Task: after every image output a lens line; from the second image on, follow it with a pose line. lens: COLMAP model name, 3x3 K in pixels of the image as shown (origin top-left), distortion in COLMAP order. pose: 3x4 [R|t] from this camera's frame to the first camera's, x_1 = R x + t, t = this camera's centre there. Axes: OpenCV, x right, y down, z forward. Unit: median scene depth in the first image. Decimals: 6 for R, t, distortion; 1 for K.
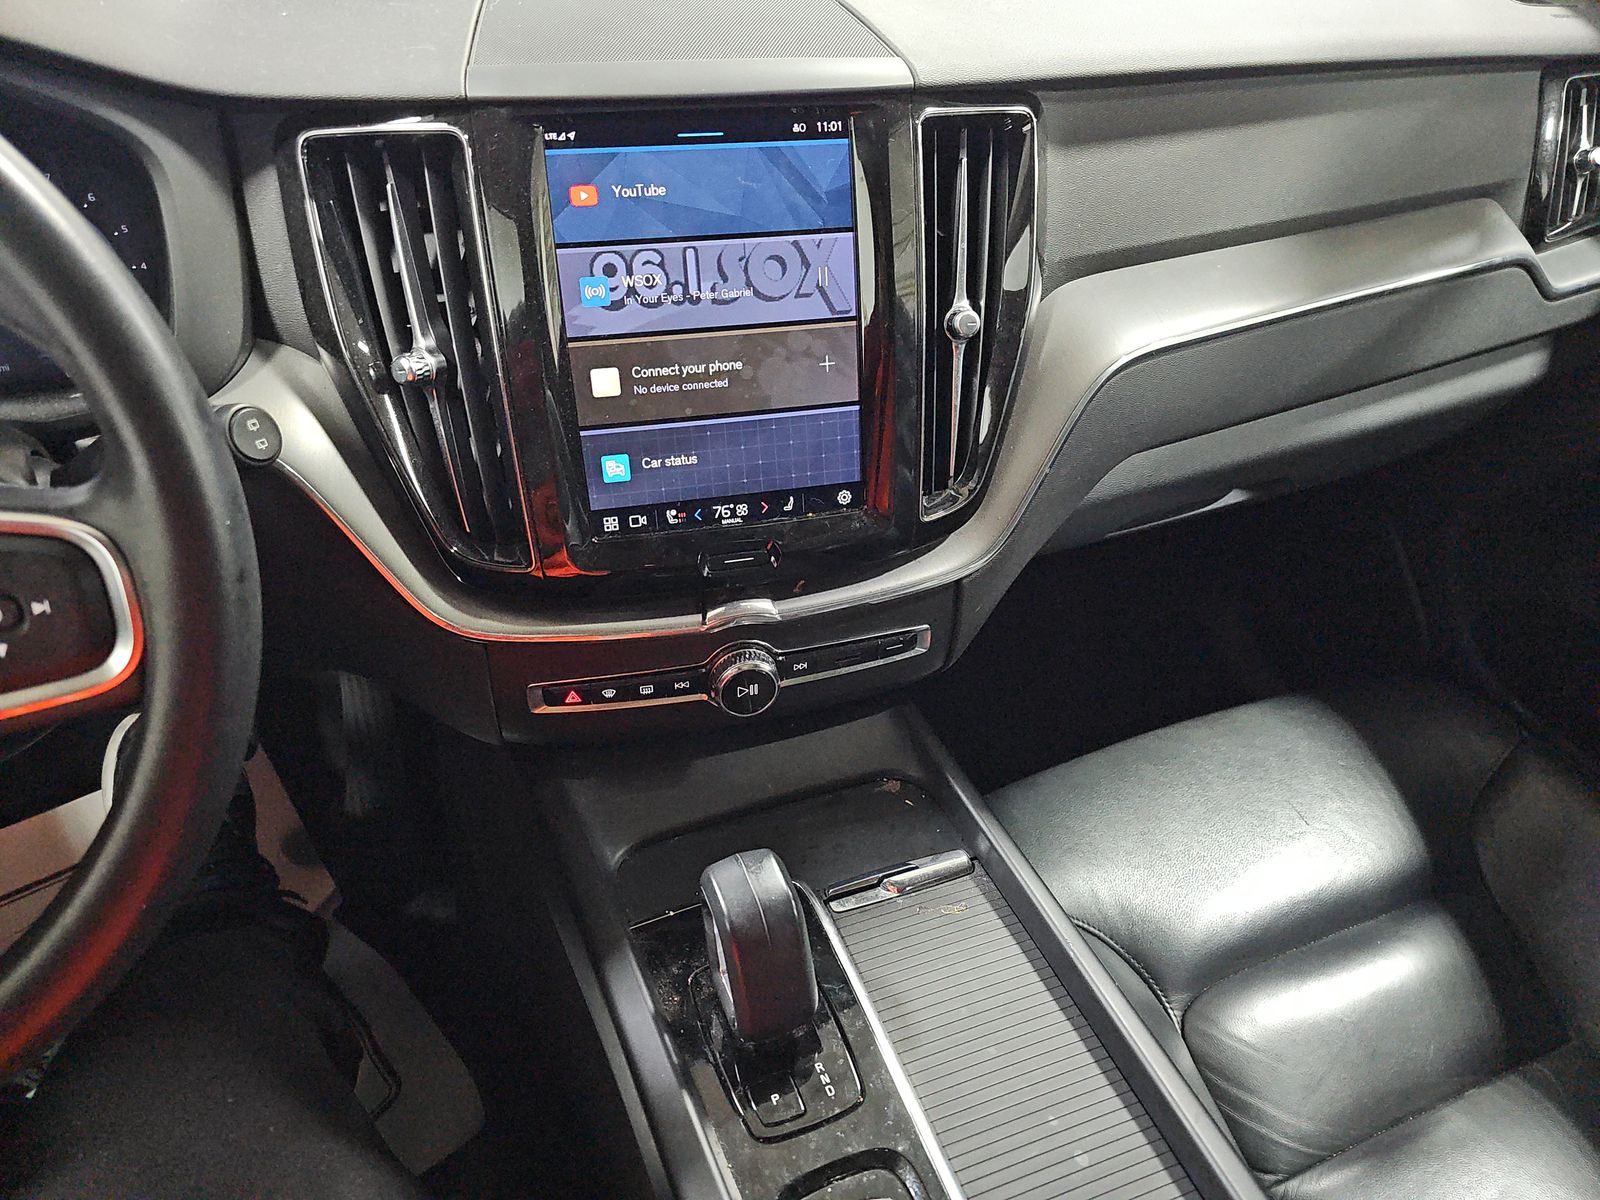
lens RADIAL K [[1087.2, 0, 806.0], [0, 1087.2, 603.6], [0, 0, 1]] dist [0.041998, -0.031533]
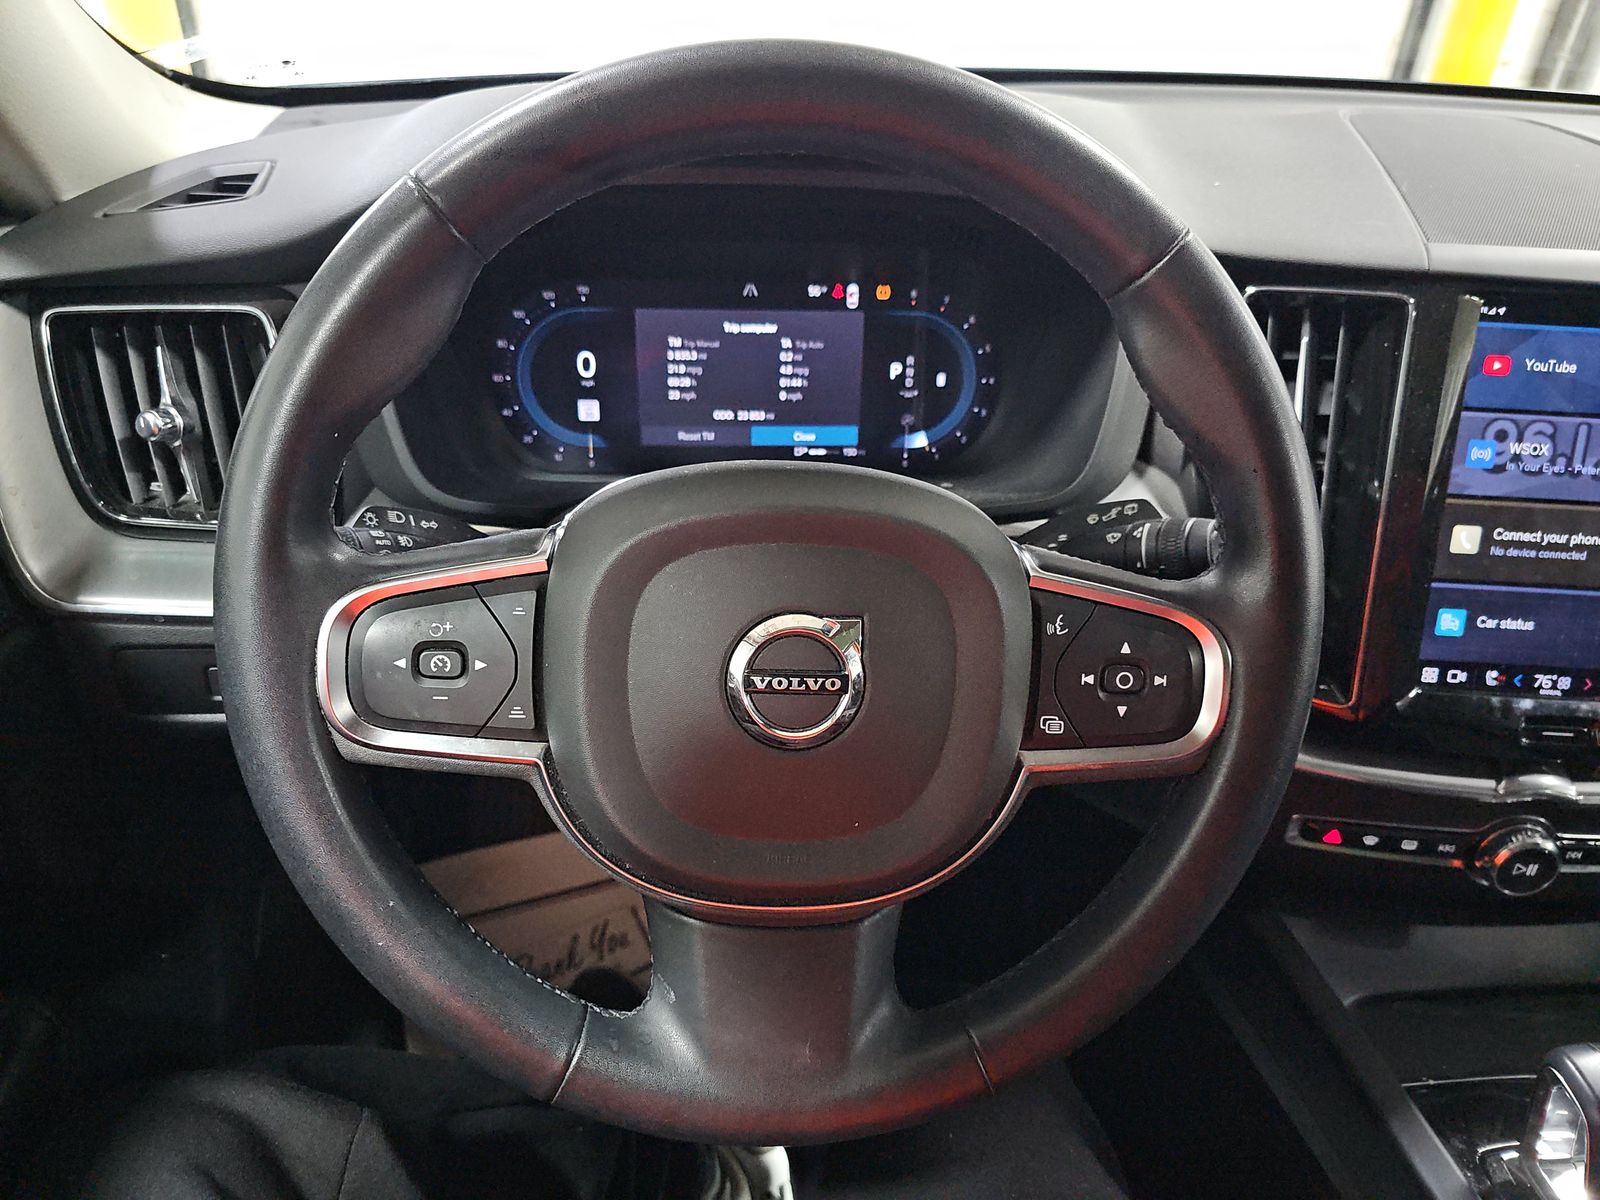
lens RADIAL K [[1087.2, 0, 794.4], [0, 1087.2, 597.1], [0, 0, 1]] dist [0.041998, -0.031533]
pose [[0.964218, 0.158044, -0.212850, -0.557241], [-0.182285, 0.978205, -0.099429, 0.066642], [0.192497, 0.134671, 0.972013, -0.115109]]
